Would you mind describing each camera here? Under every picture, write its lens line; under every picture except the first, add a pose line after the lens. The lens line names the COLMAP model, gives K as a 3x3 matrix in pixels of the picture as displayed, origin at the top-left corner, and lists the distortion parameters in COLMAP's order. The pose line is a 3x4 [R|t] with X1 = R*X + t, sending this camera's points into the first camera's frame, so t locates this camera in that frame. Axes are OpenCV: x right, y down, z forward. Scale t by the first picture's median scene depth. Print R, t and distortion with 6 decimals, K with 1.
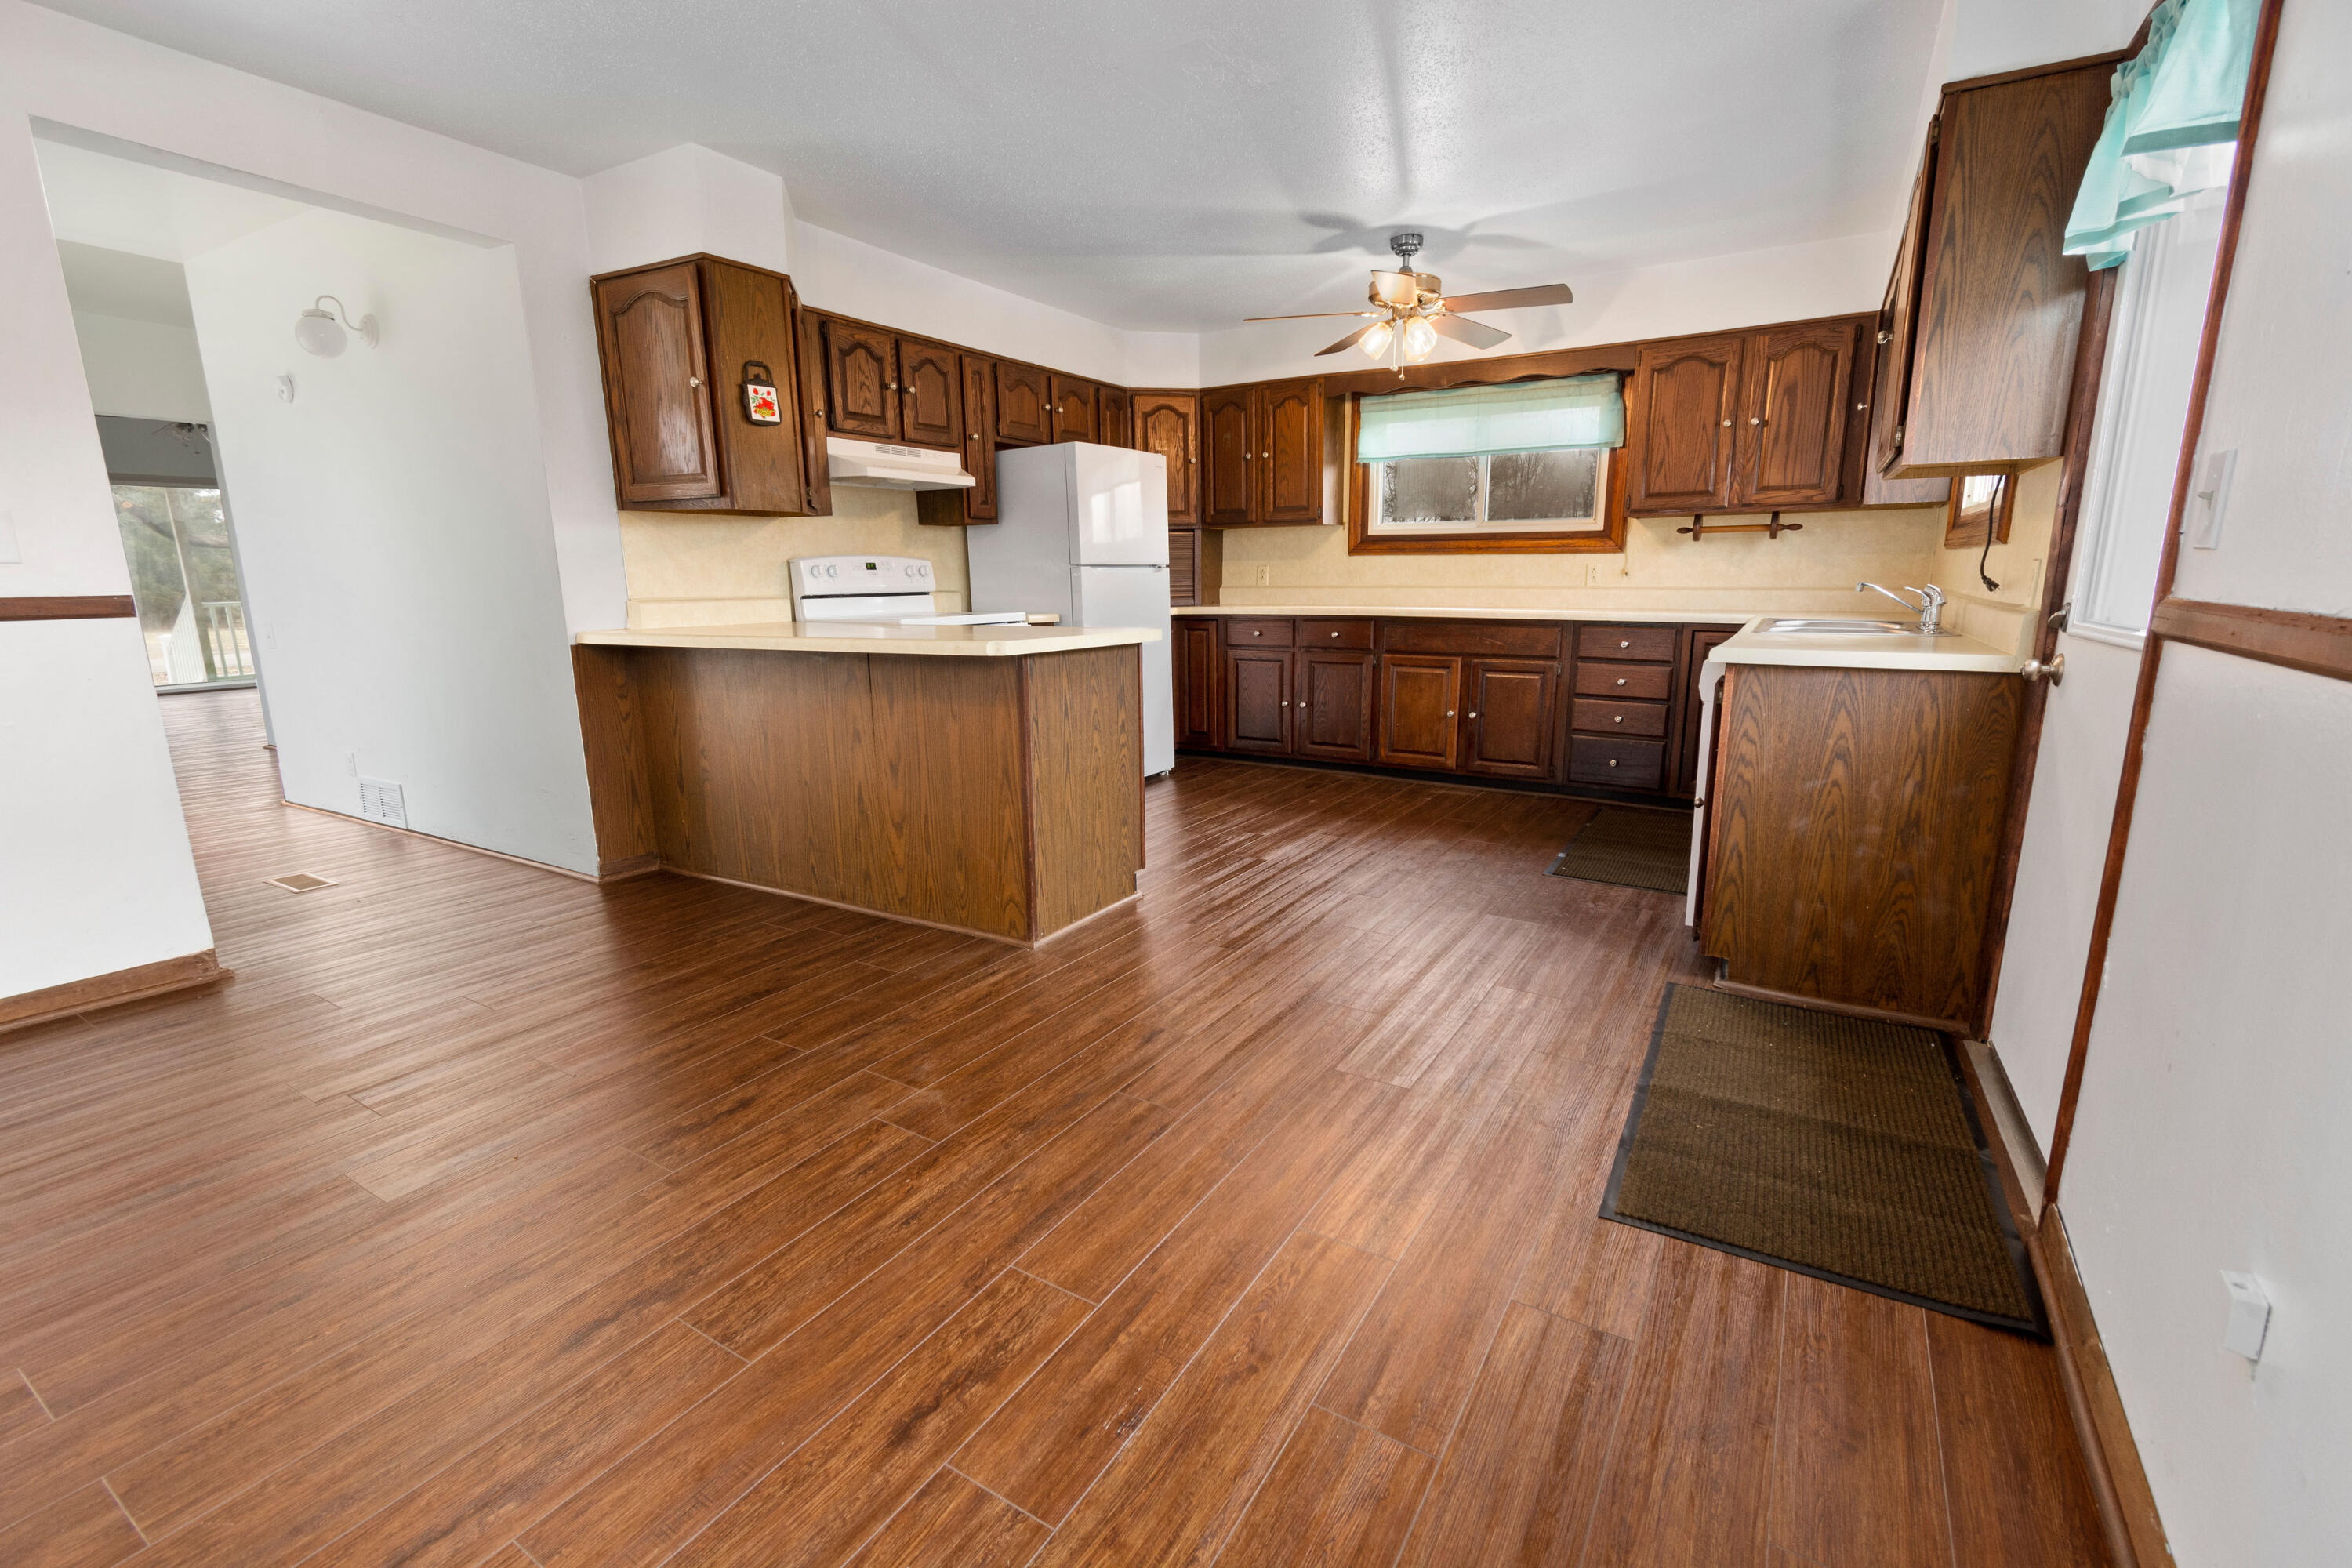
lens RADIAL K [[1071.1, 0, 1151.3], [0, 1071.1, 785.9], [0, 0, 1]] dist [0.001623, -0.001010]
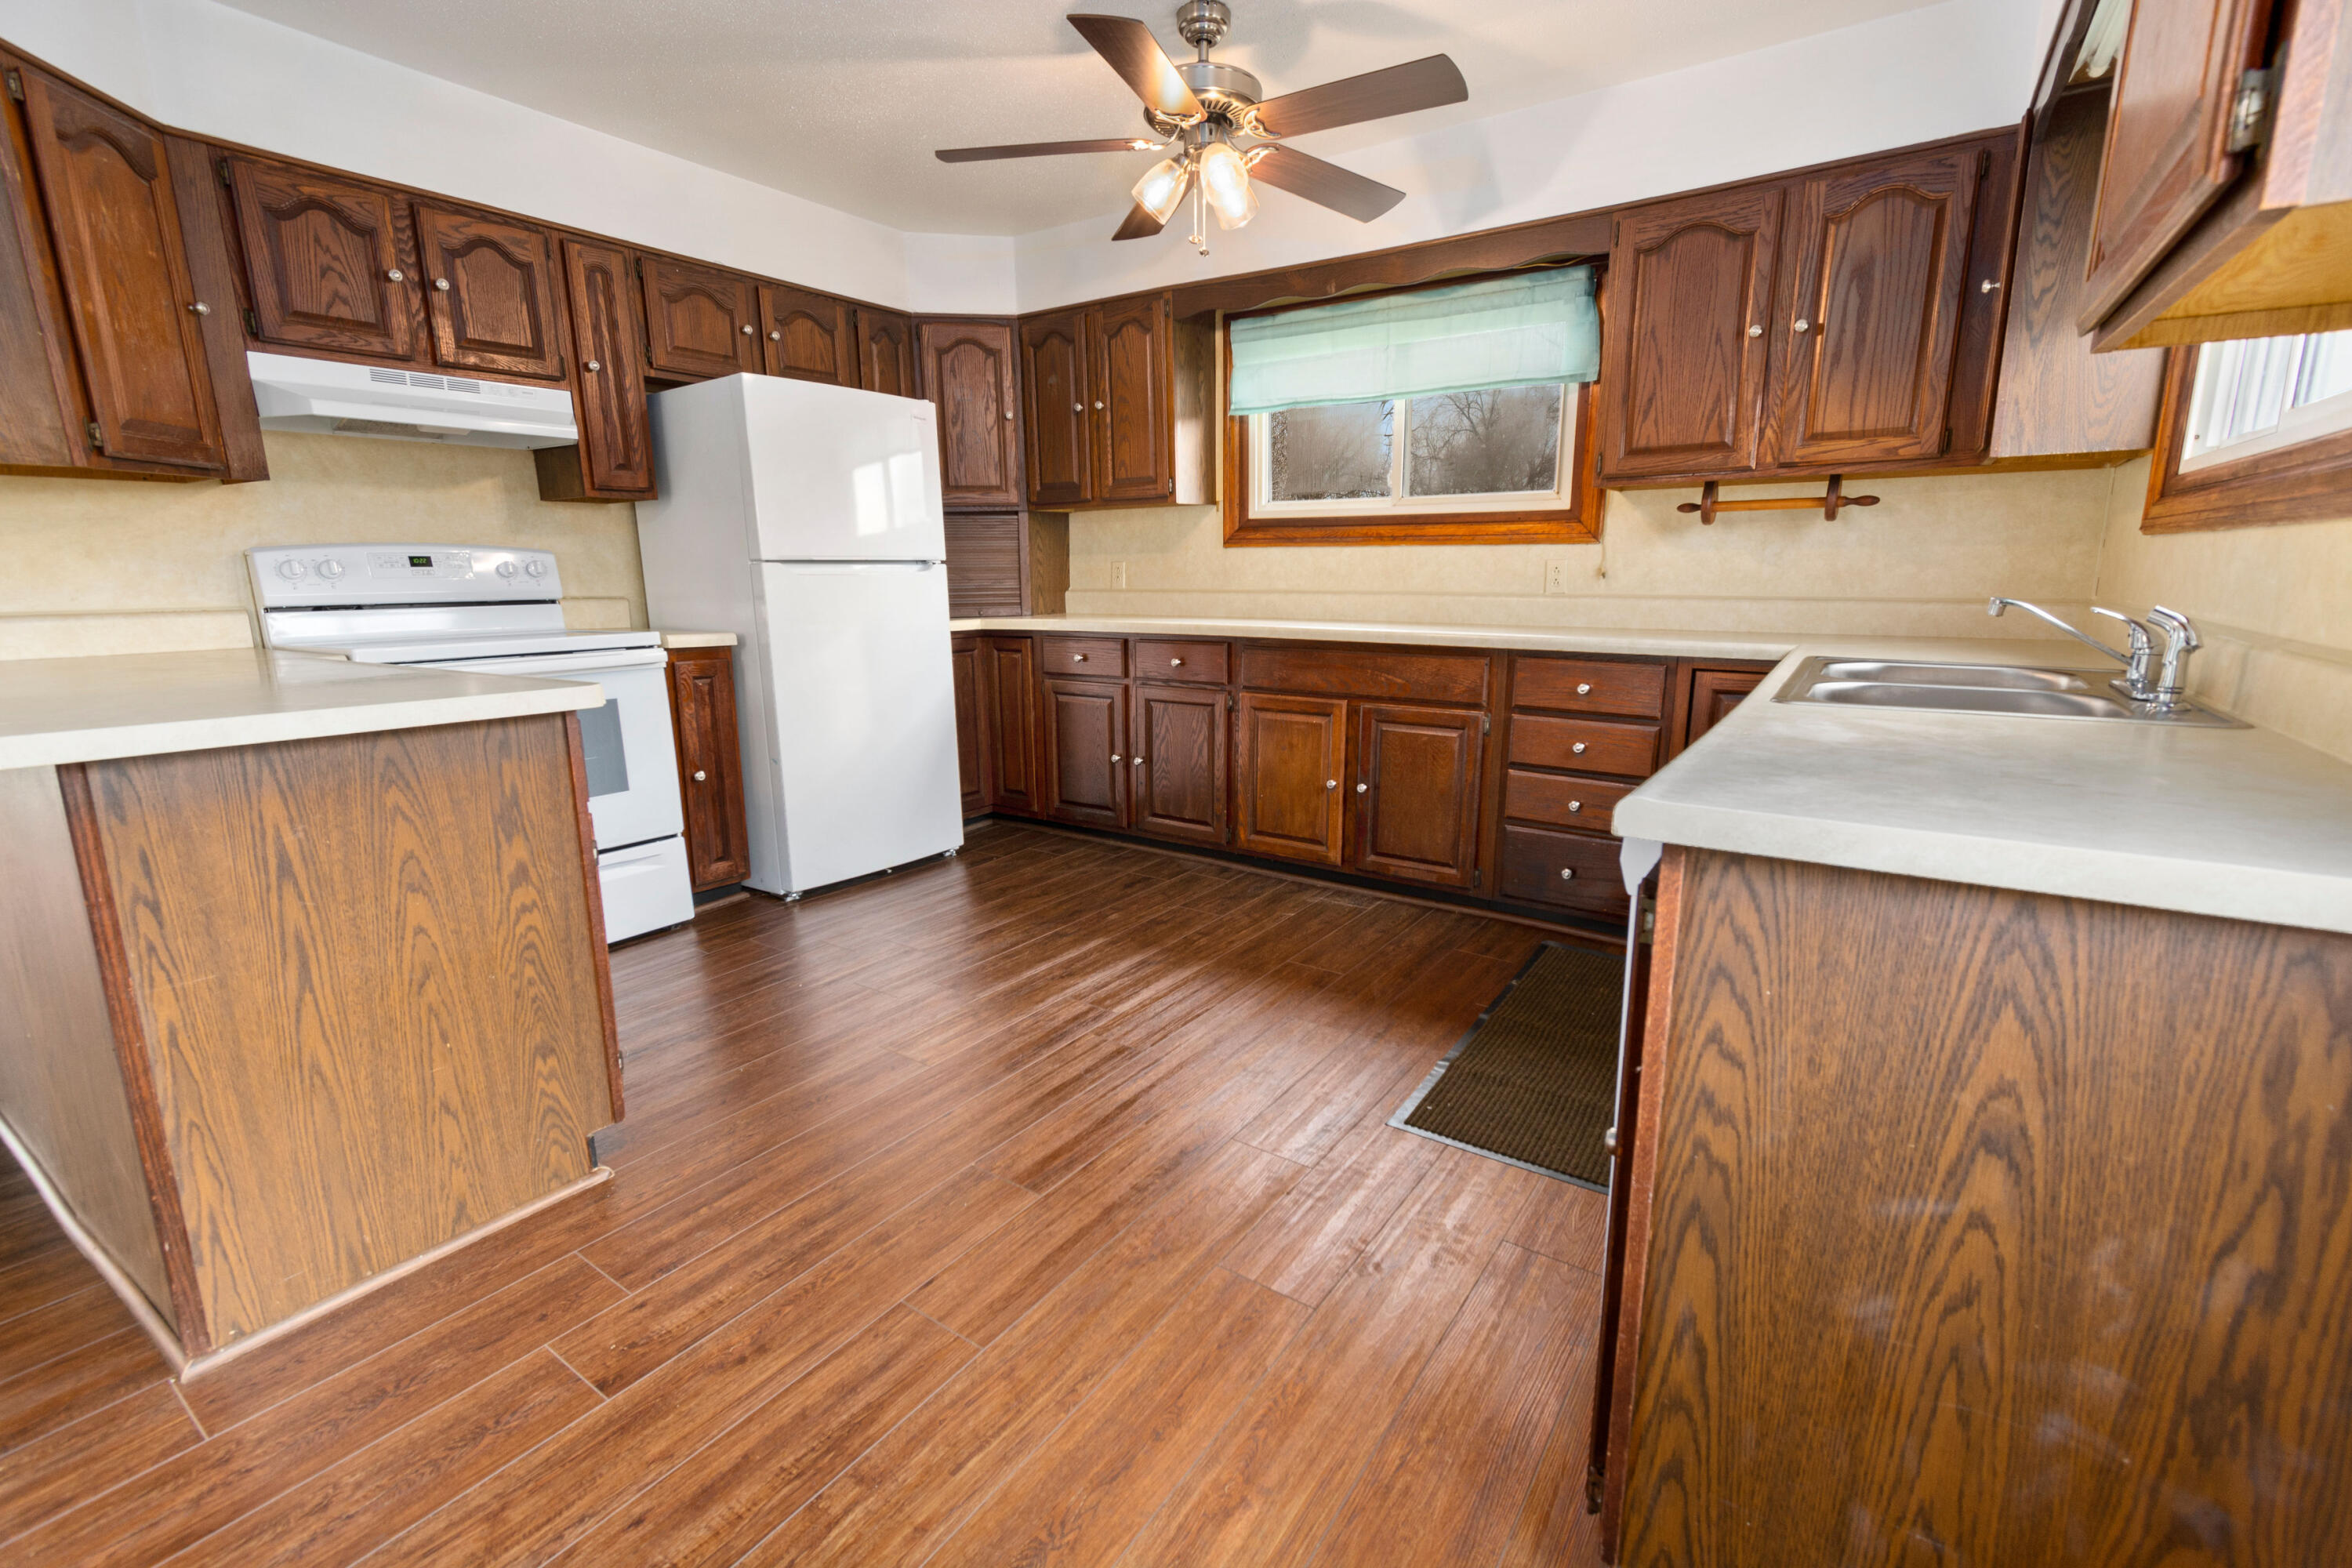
lens RADIAL K [[1071.1, 0, 1151.3], [0, 1071.1, 785.9], [0, 0, 1]] dist [0.001623, -0.001010]
pose [[0.998900, 0.011462, -0.045478, 0.215801], [-0.011239, 0.999924, 0.005155, -0.074852], [0.045534, -0.004638, 0.998952, 0.358509]]
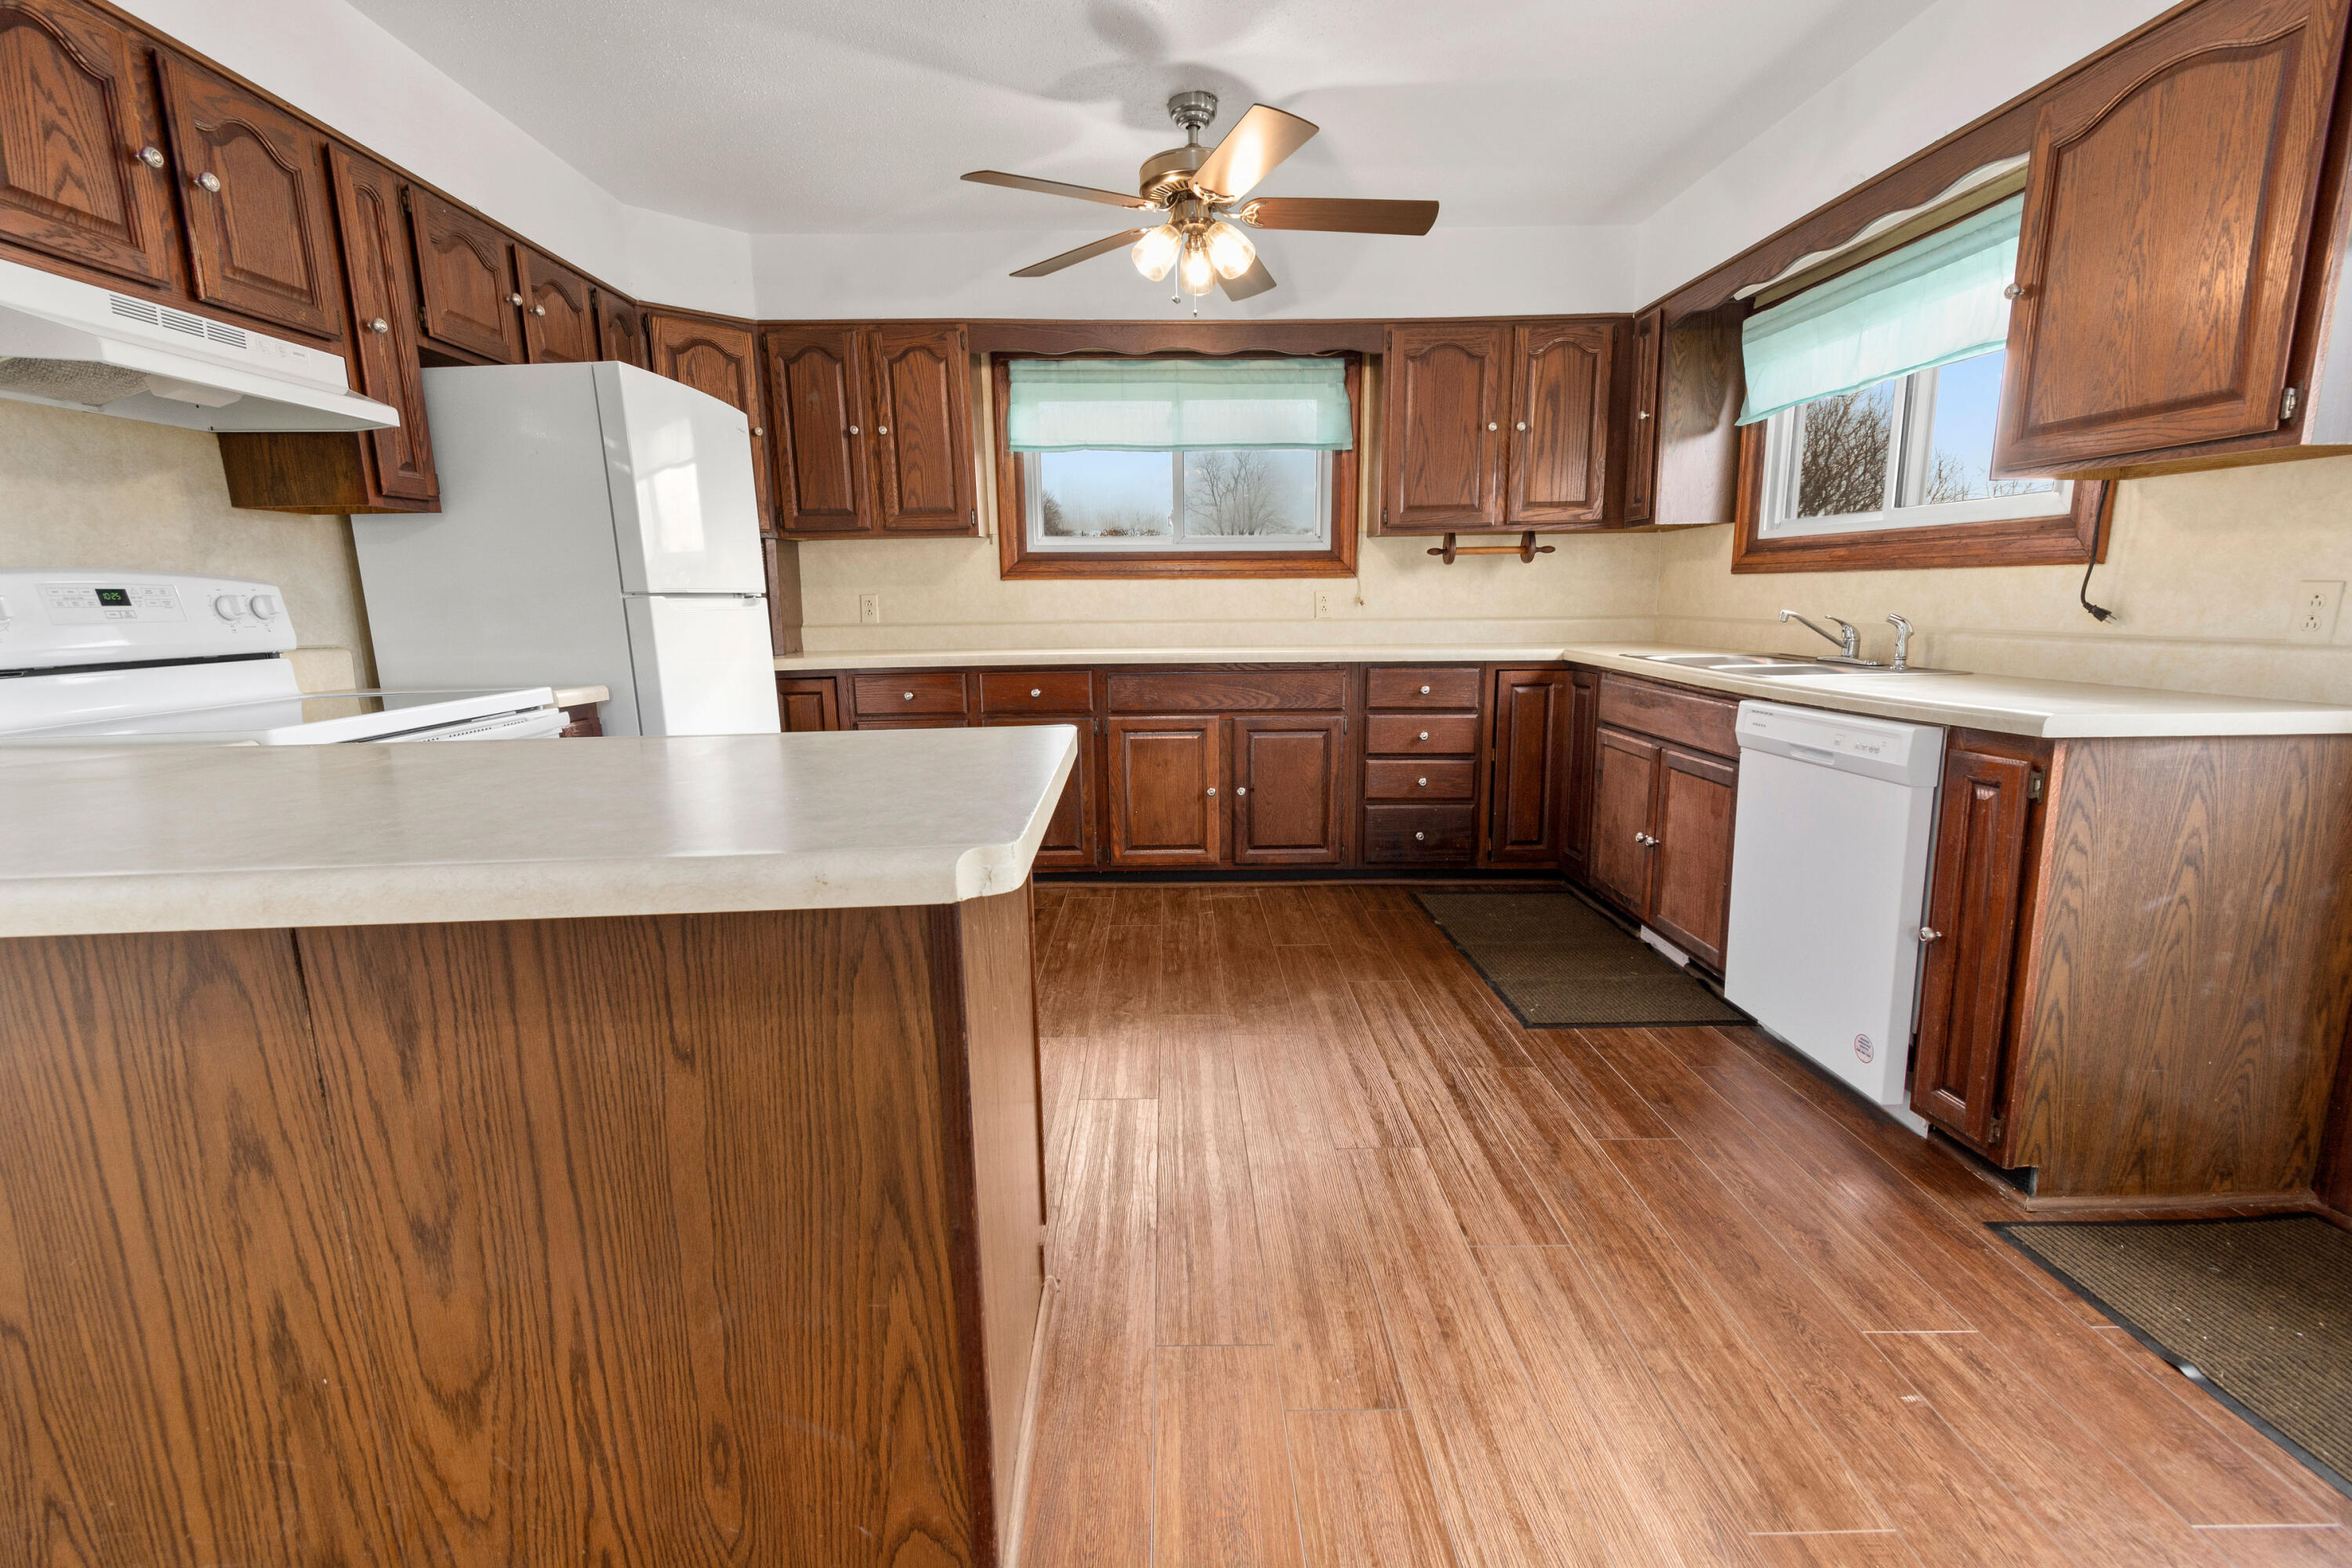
lens RADIAL K [[1072.7, 0, 1206.8], [0, 1072.7, 784.0], [0, 0, 1]] dist [0.000519, -0.000564]
pose [[0.826492, -0.100381, 0.553927, -0.147121], [0.116120, 0.993212, 0.006728, -0.085344], [-0.550842, 0.058762, 0.832538, 0.418144]]
